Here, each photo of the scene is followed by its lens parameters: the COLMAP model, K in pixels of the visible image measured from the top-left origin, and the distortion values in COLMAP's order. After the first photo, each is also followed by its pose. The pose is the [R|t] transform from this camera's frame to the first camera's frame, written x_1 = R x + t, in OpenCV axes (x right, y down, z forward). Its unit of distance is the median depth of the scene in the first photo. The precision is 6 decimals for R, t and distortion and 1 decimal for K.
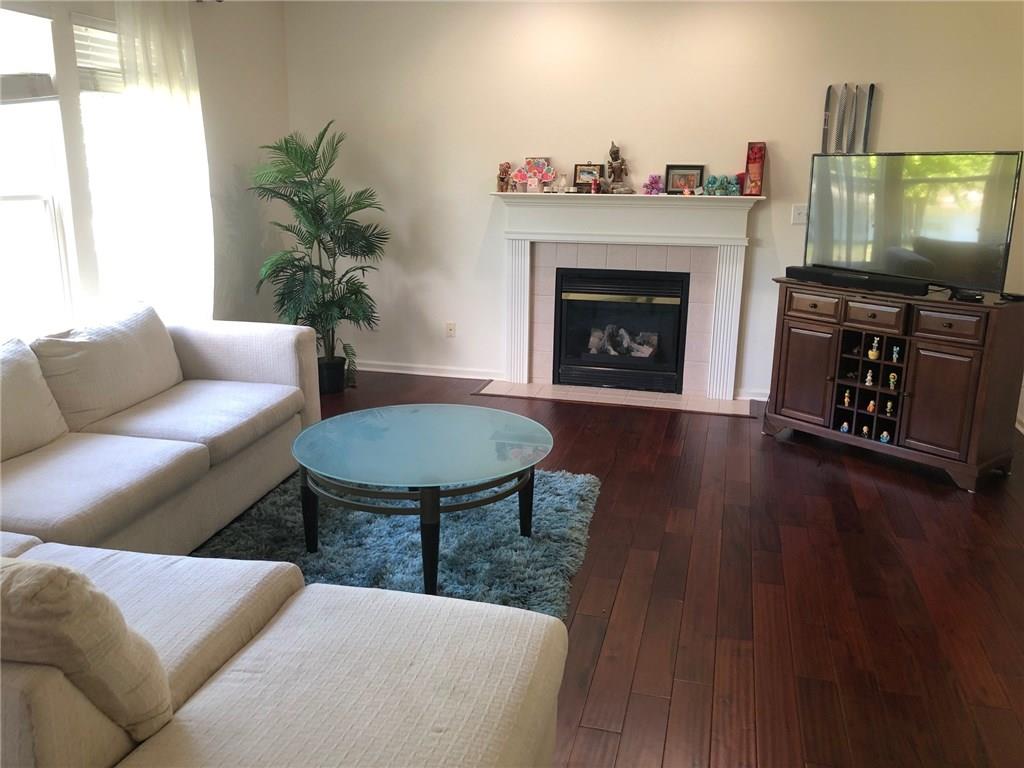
lens RADIAL K [[853.3, 0, 512.6], [0, 853.3, 370.1], [0, 0, 1]] dist [0.099928, -0.145791]
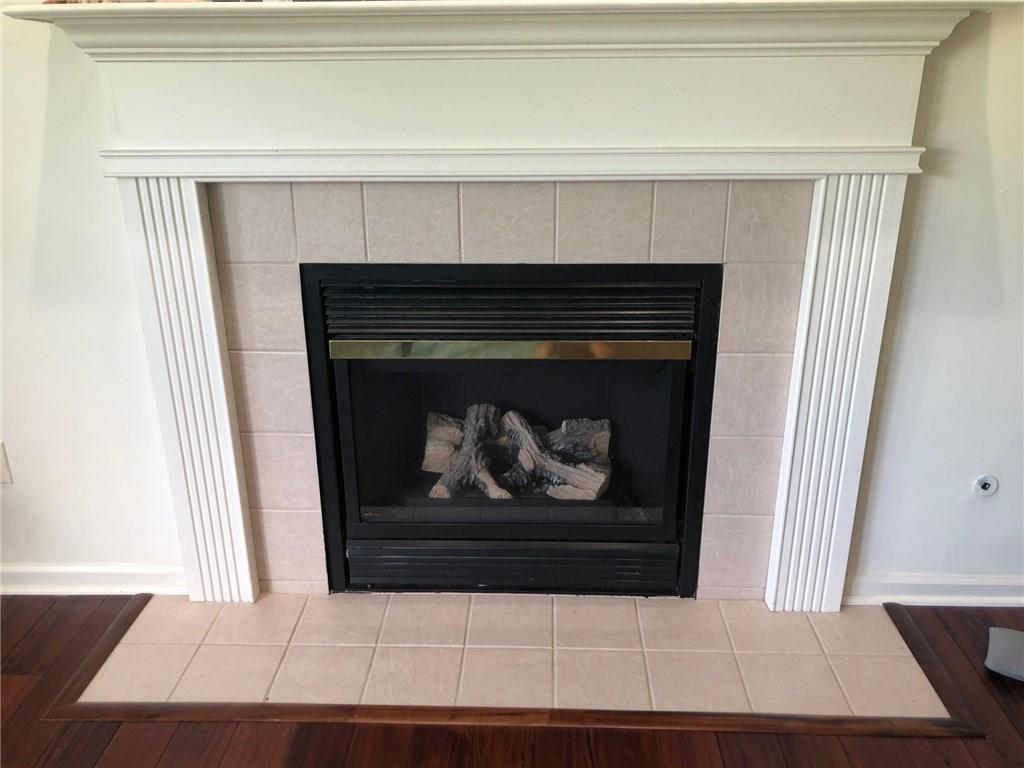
lens RADIAL K [[853.3, 0, 512.6], [0, 853.3, 370.1], [0, 0, 1]] dist [0.099928, -0.145791]
pose [[0.974650, -0.095388, 0.202382, 0.058746], [0.068172, 0.988161, 0.137439, -0.118523], [-0.213096, -0.120158, 0.969614, 0.669475]]
